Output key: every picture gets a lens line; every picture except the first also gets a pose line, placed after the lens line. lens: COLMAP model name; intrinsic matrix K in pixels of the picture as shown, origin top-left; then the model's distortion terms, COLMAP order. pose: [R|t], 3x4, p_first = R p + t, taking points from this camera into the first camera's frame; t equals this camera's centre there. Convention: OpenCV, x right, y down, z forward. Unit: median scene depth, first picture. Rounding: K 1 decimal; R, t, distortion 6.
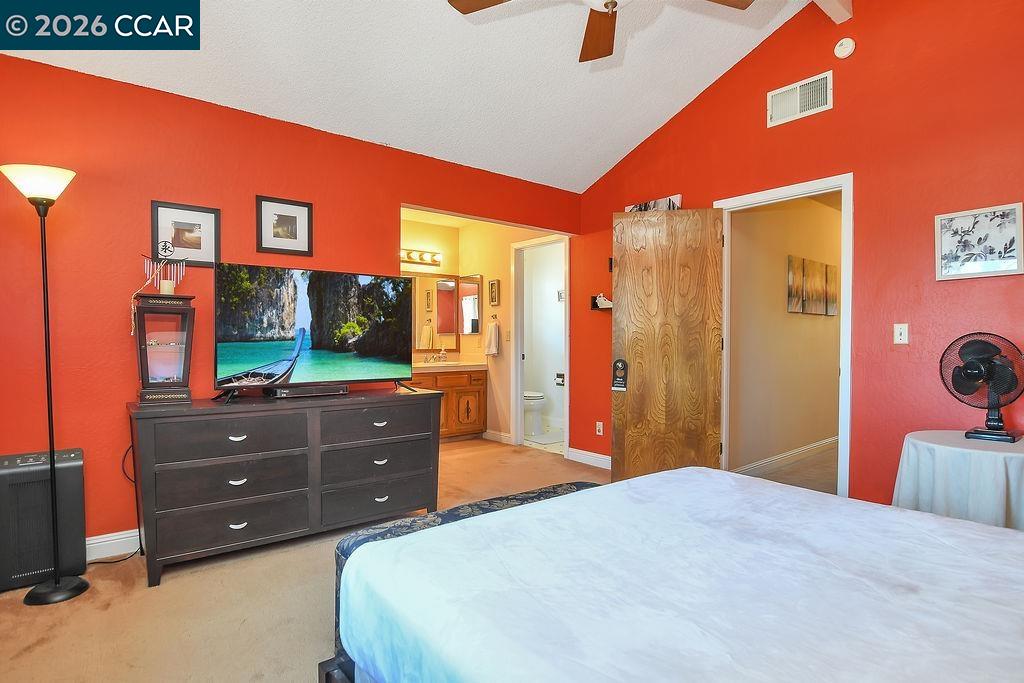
lens RADIAL K [[538.6, 0, 513.4], [0, 538.6, 343.0], [0, 0, 1]] dist [-0.004806, -0.000439]
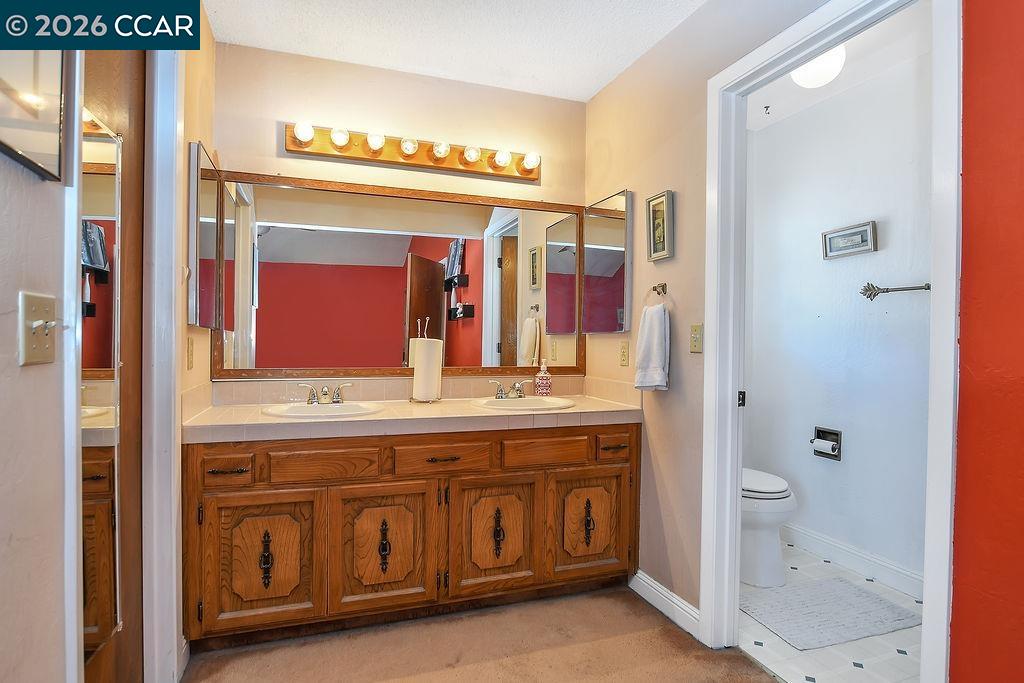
lens RADIAL K [[538.6, 0, 506.8], [0, 538.6, 346.2], [0, 0, 1]] dist [-0.004806, -0.000439]
pose [[0.938696, 0.014134, -0.344457, -0.005197], [-0.013551, 0.999900, 0.004101, -0.008040], [0.344481, 0.000818, 0.938793, 0.596414]]
